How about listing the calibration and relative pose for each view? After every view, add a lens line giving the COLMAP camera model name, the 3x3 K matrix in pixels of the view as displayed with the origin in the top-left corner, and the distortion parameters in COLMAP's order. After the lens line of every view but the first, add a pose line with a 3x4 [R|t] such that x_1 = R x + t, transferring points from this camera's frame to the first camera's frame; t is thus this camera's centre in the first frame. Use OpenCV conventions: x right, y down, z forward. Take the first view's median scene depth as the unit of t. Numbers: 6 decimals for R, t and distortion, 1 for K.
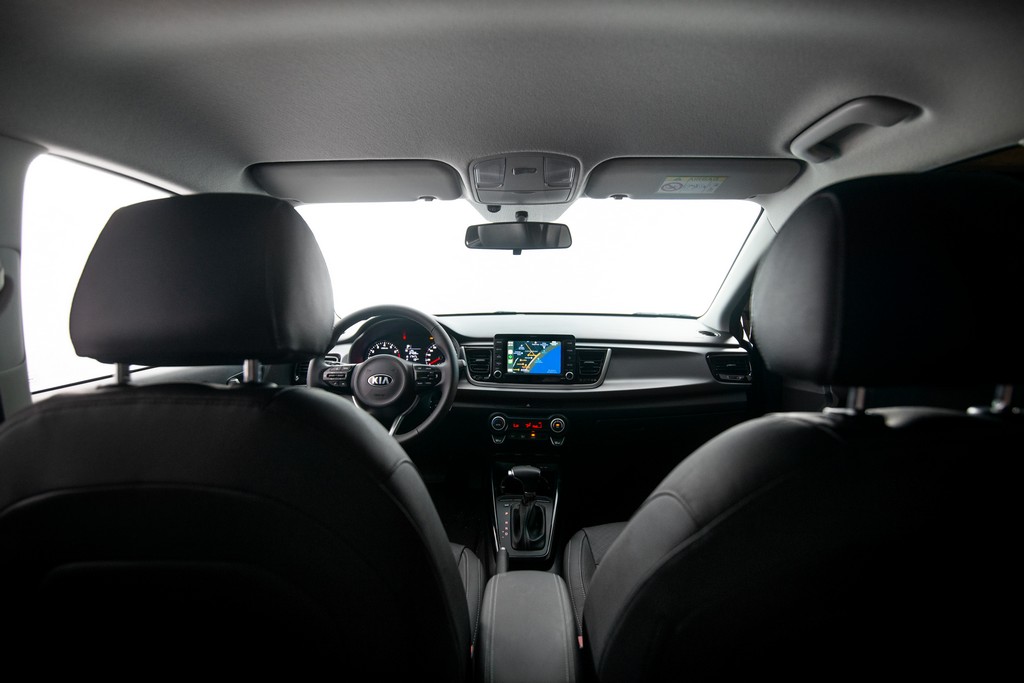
lens RADIAL K [[457.8, 0, 510.4], [0, 457.8, 334.7], [0, 0, 1]] dist [-0.011901, -0.002688]
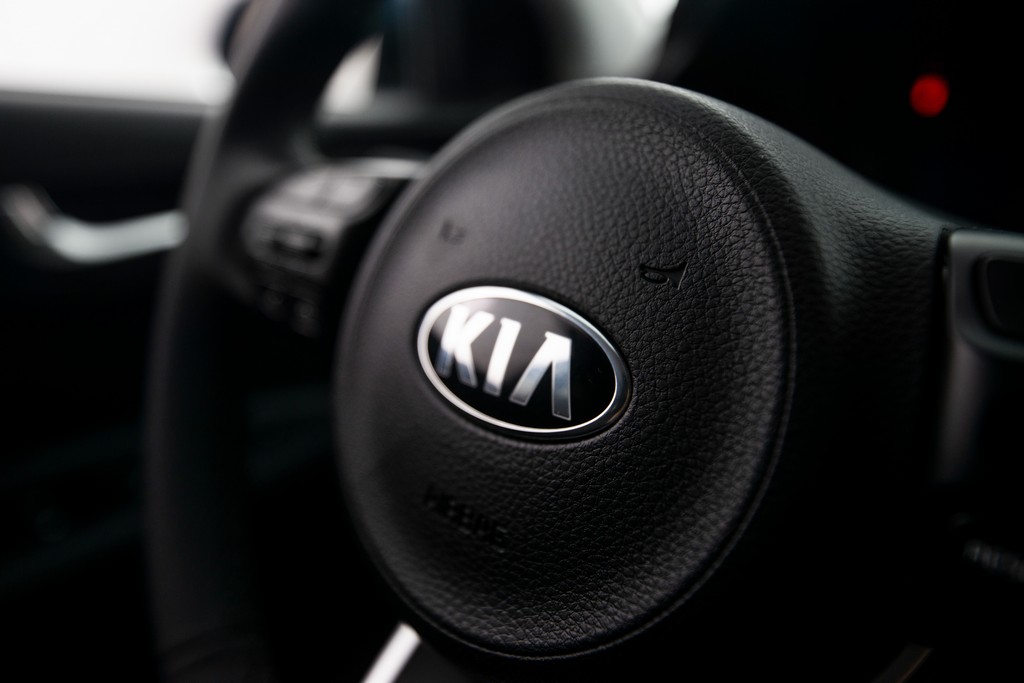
lens RADIAL K [[746.5, 0, 513.8], [0, 746.5, 336.3], [0, 0, 1]] dist [0.002569, 0.001966]
pose [[0.727861, 0.221867, -0.648840, -0.159562], [-0.092427, 0.969318, 0.227769, 0.052744], [0.679467, -0.105814, 0.726036, 0.754029]]
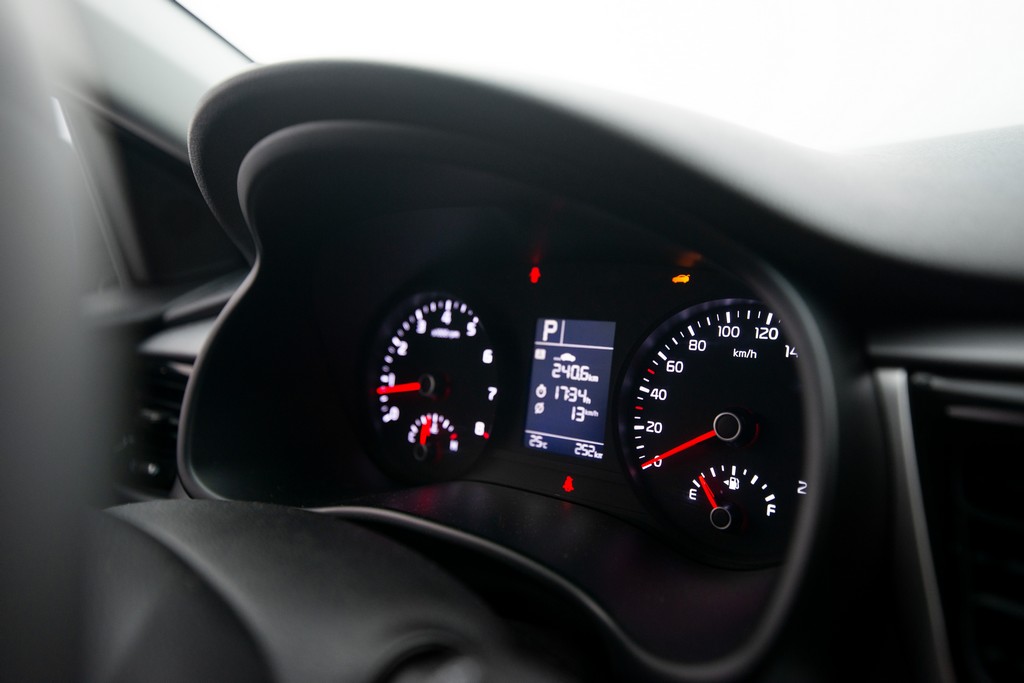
lens RADIAL K [[746.5, 0, 504.1], [0, 746.5, 343.4], [0, 0, 1]] dist [0.002569, 0.001966]
pose [[0.774000, 0.056237, -0.630683, -0.072129], [0.010875, 0.994720, 0.102044, 0.003193], [0.633092, -0.085841, 0.769302, 0.868736]]
